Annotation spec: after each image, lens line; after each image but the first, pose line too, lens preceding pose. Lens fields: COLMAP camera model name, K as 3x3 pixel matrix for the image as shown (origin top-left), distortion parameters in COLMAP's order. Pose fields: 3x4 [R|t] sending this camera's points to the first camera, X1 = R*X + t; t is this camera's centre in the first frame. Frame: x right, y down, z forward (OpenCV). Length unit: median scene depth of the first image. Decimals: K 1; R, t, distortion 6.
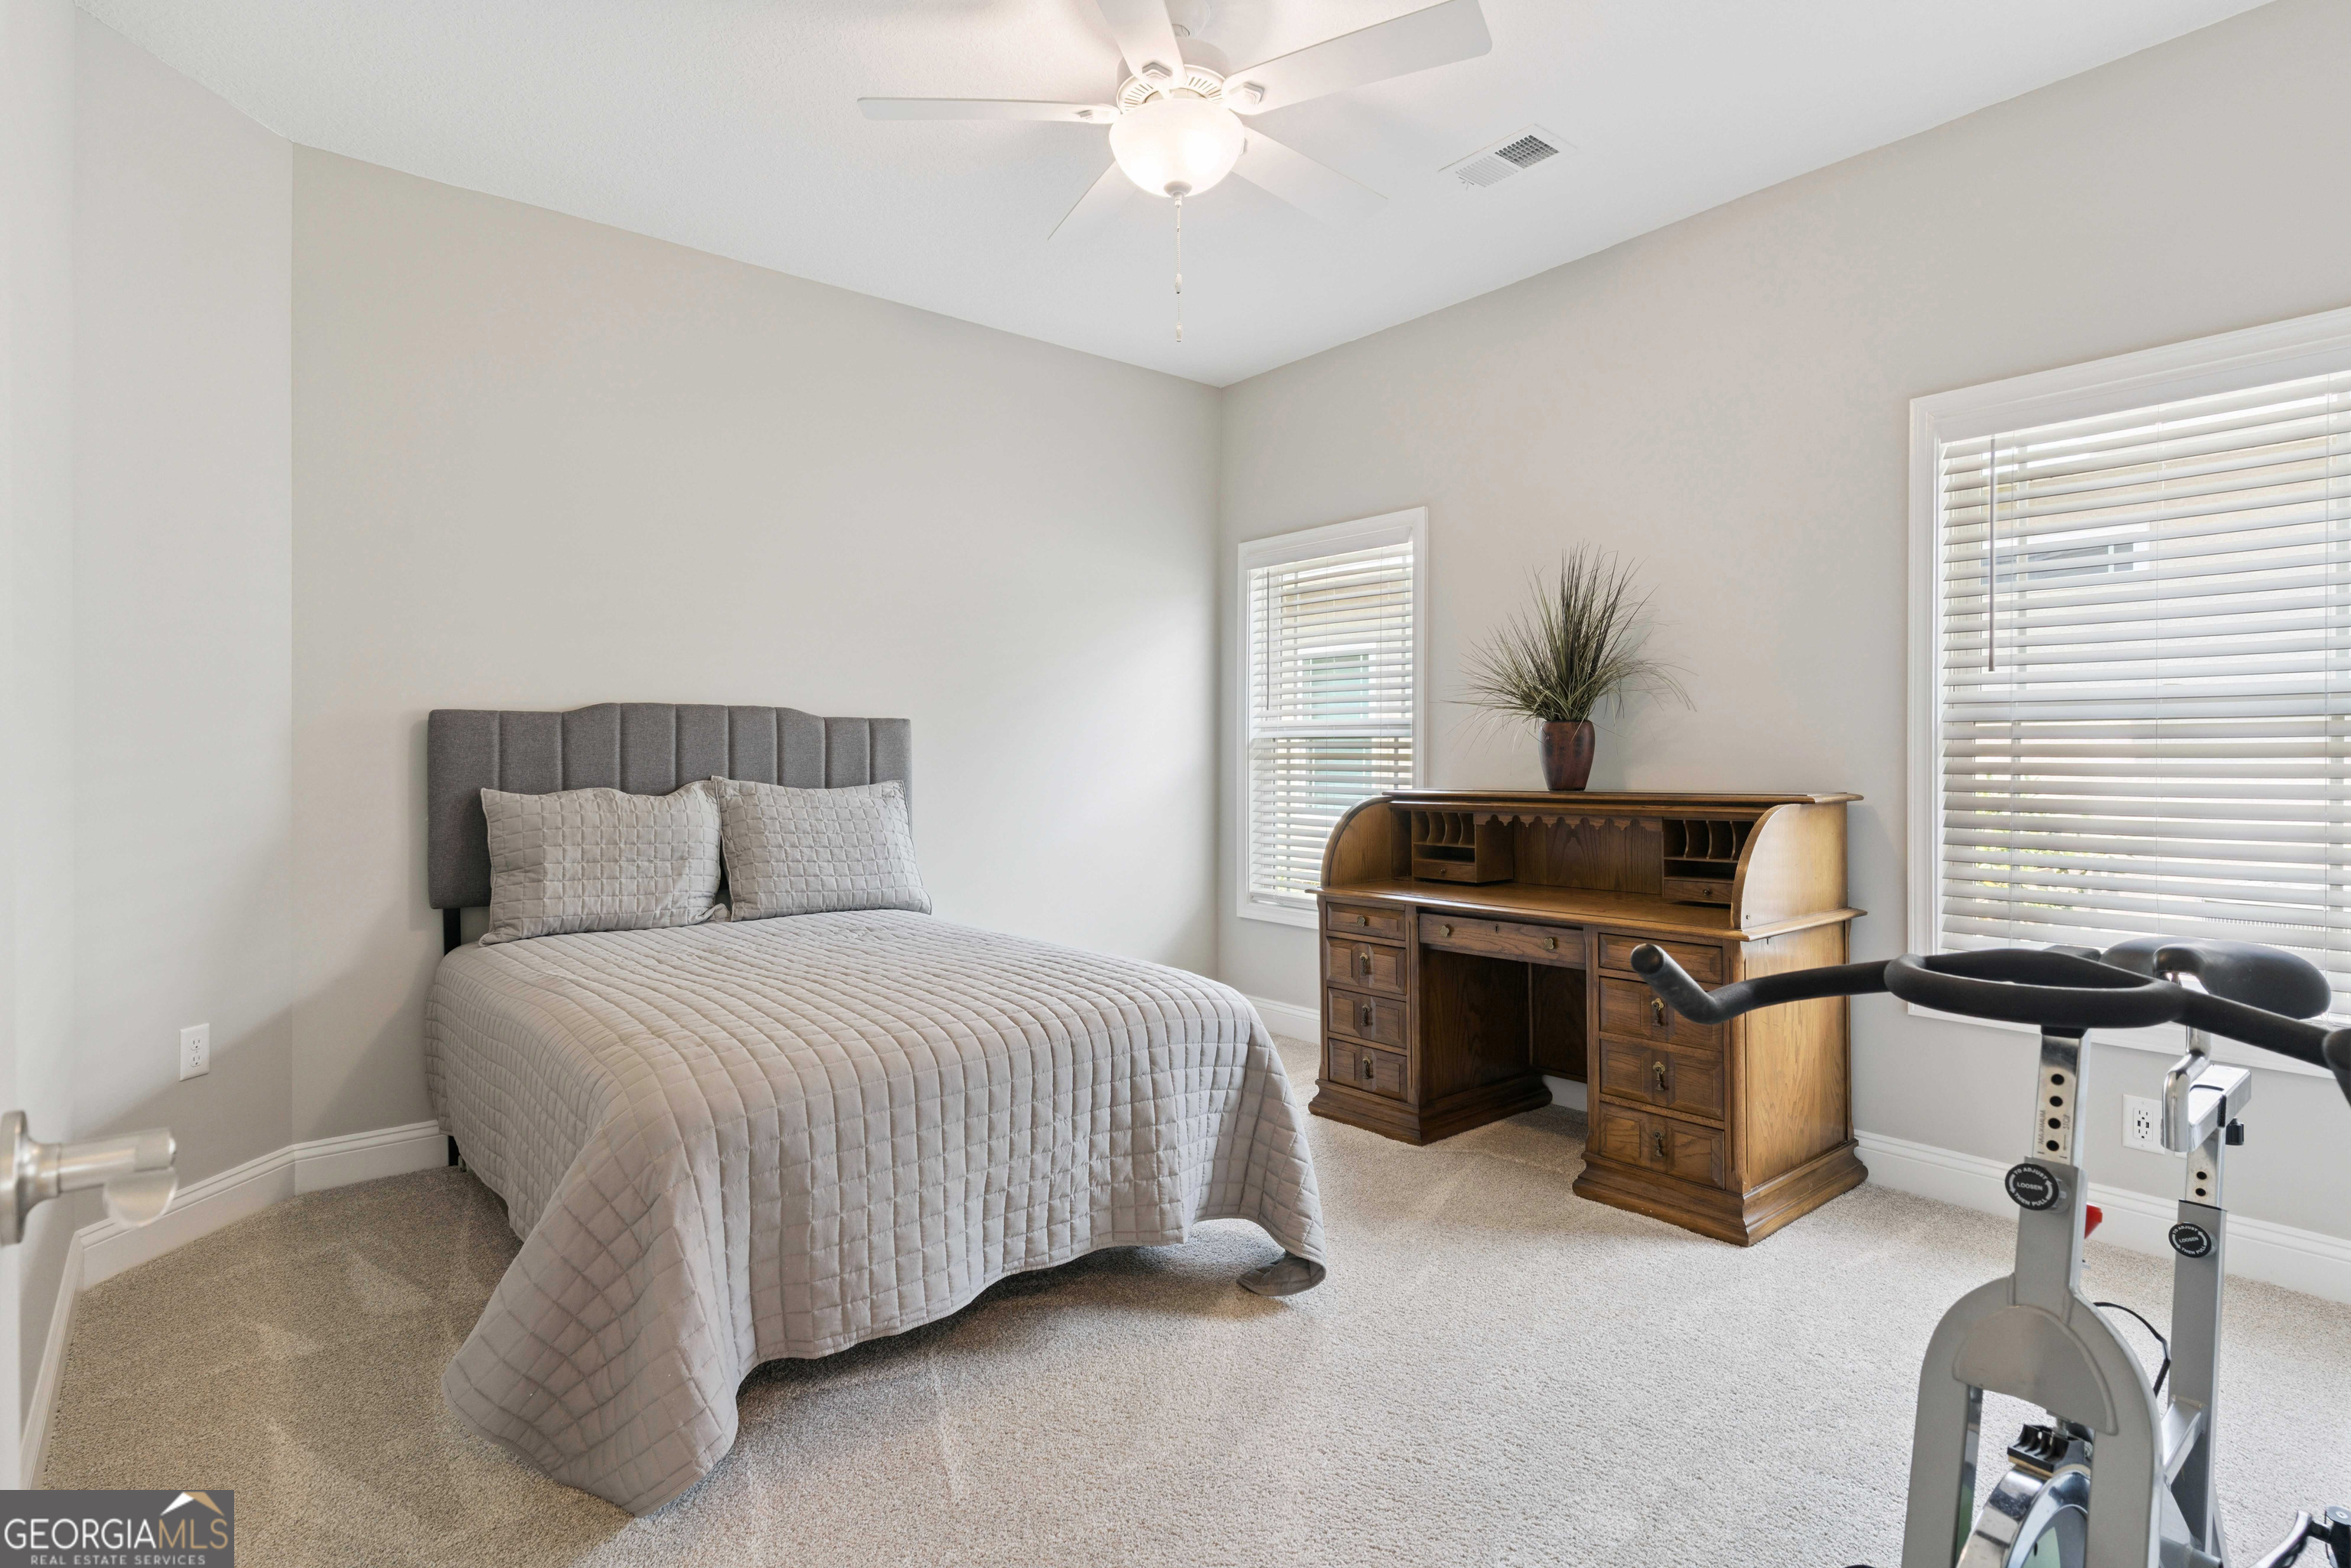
lens RADIAL K [[1182.0, 0, 1159.2], [0, 1182.0, 762.2], [0, 0, 1]] dist [-0.000291, 0.002635]
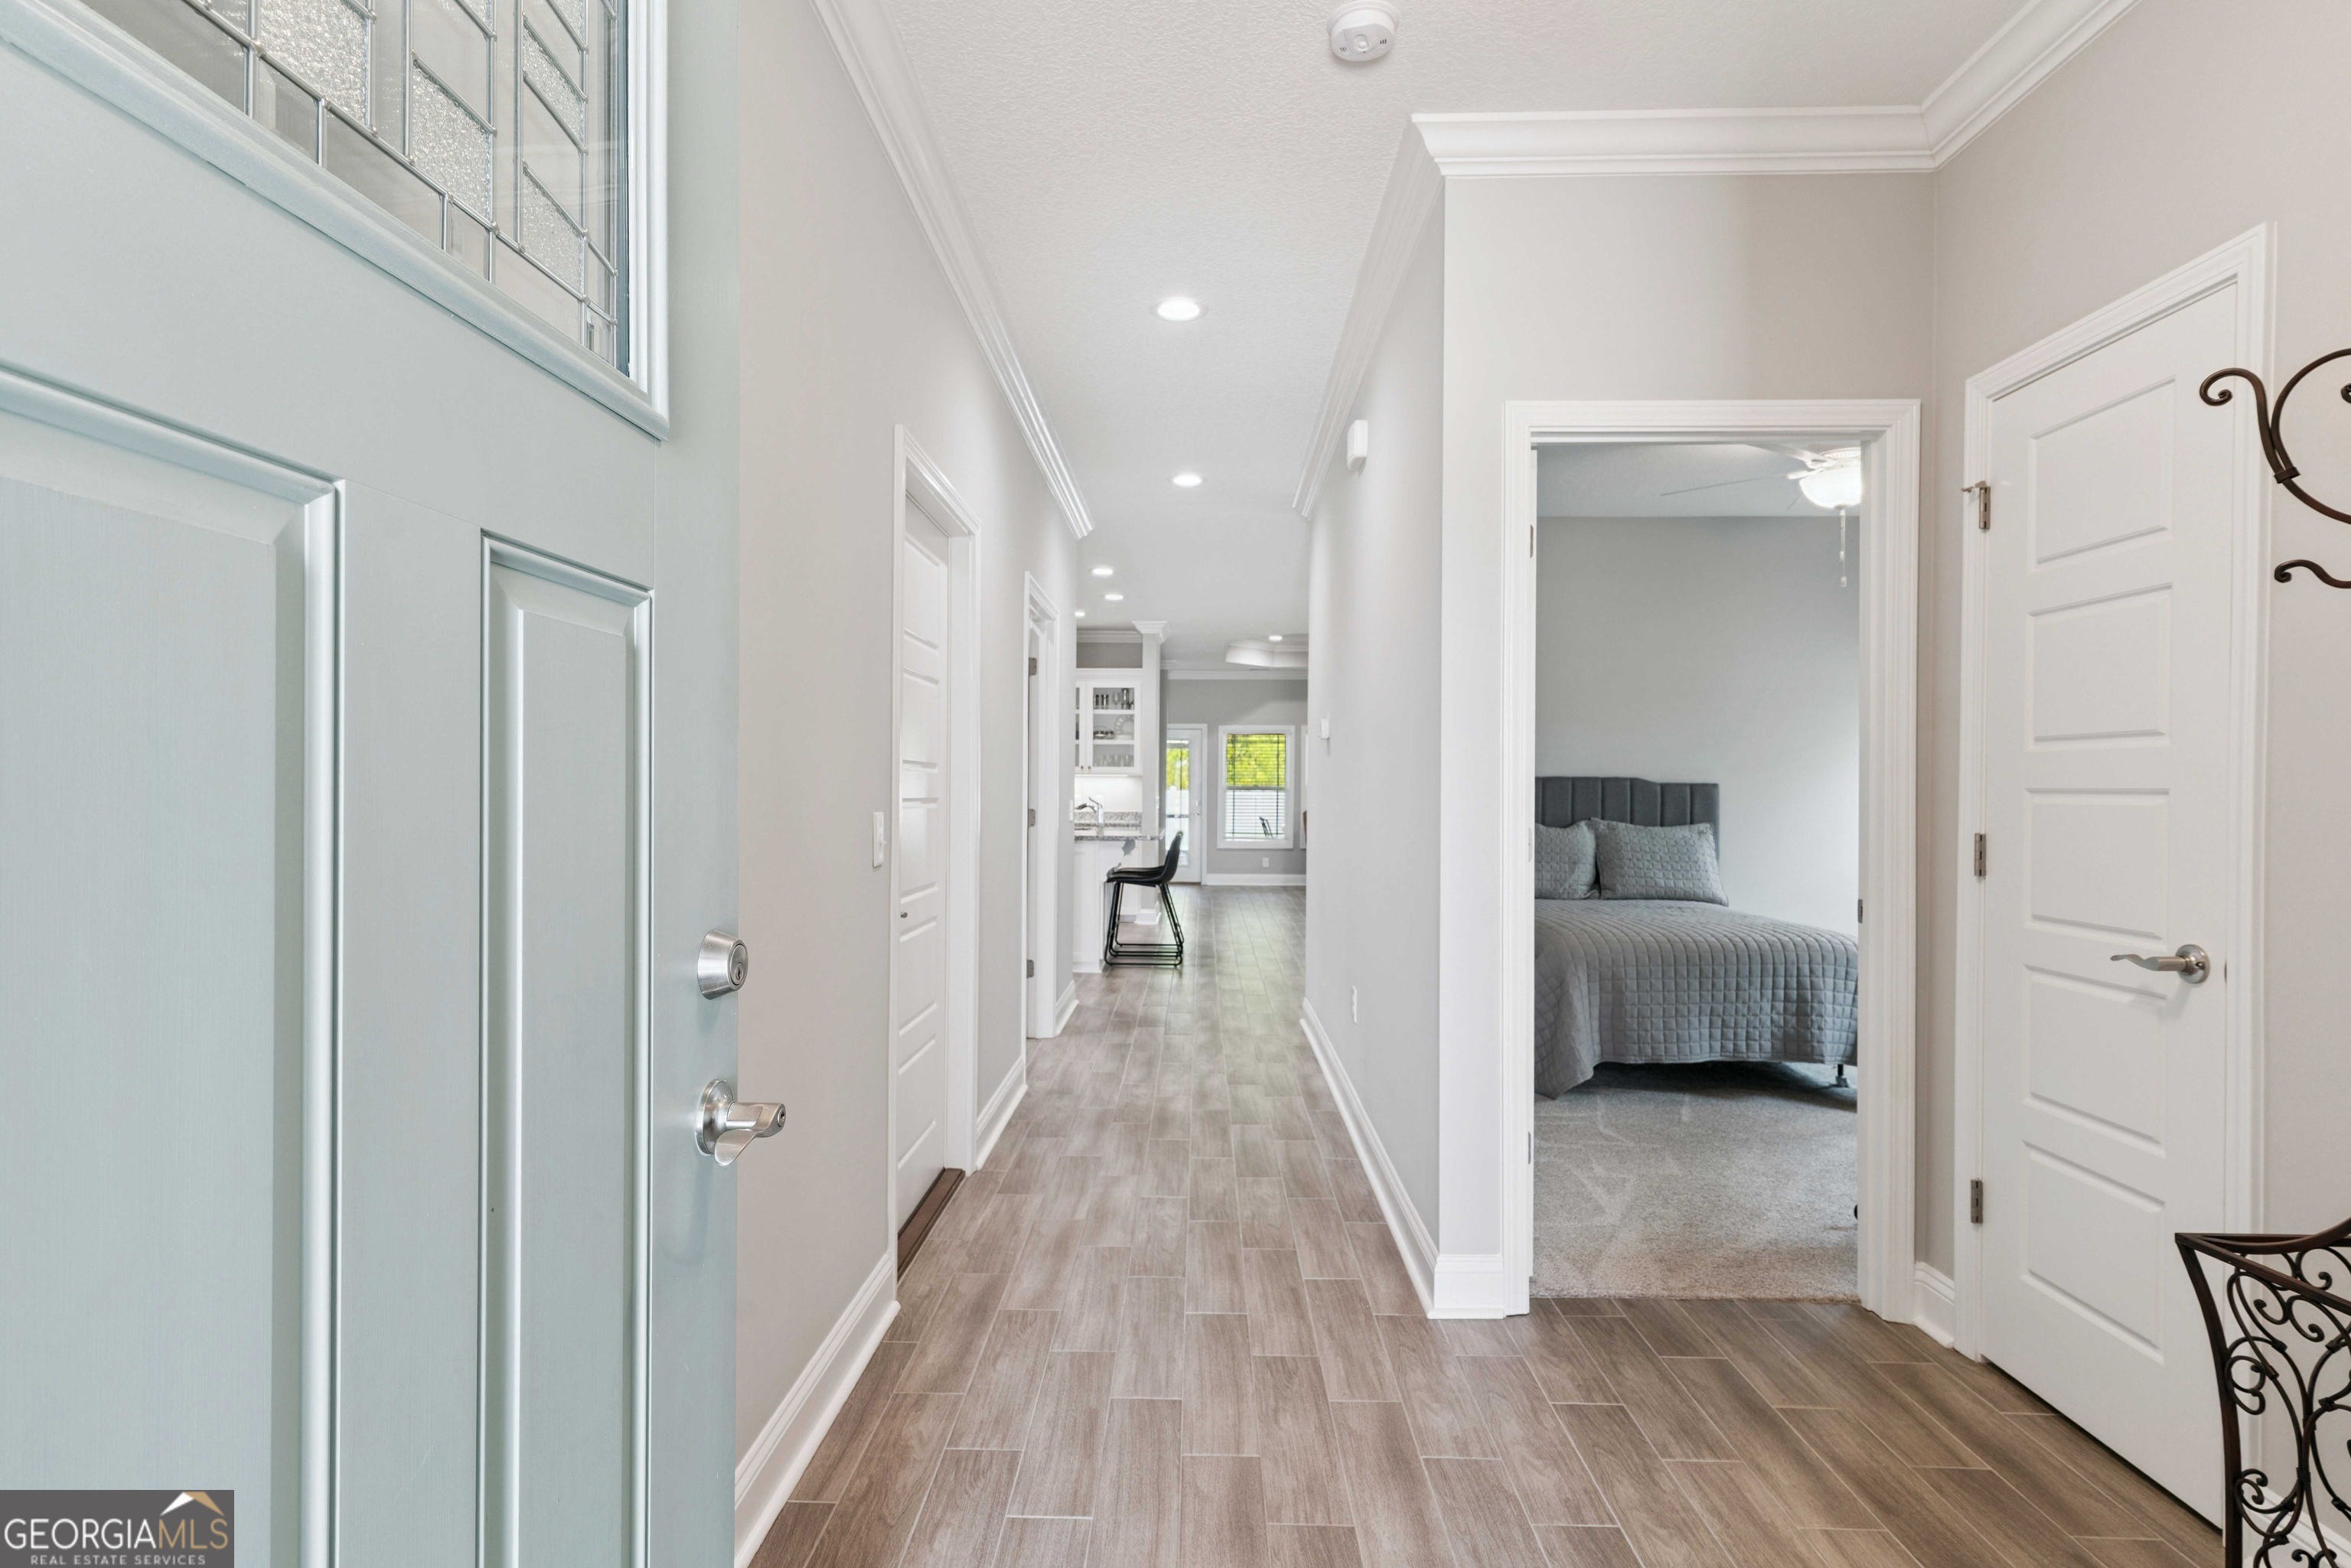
lens RADIAL K [[1182.0, 0, 1162.4], [0, 1182.0, 785.0], [0, 0, 1]] dist [-0.000291, 0.002635]
pose [[0.751124, 0.001691, -0.660159, 0.473042], [-0.009786, 0.999915, -0.008573, -0.024669], [0.660089, 0.012899, 0.751077, -1.158318]]
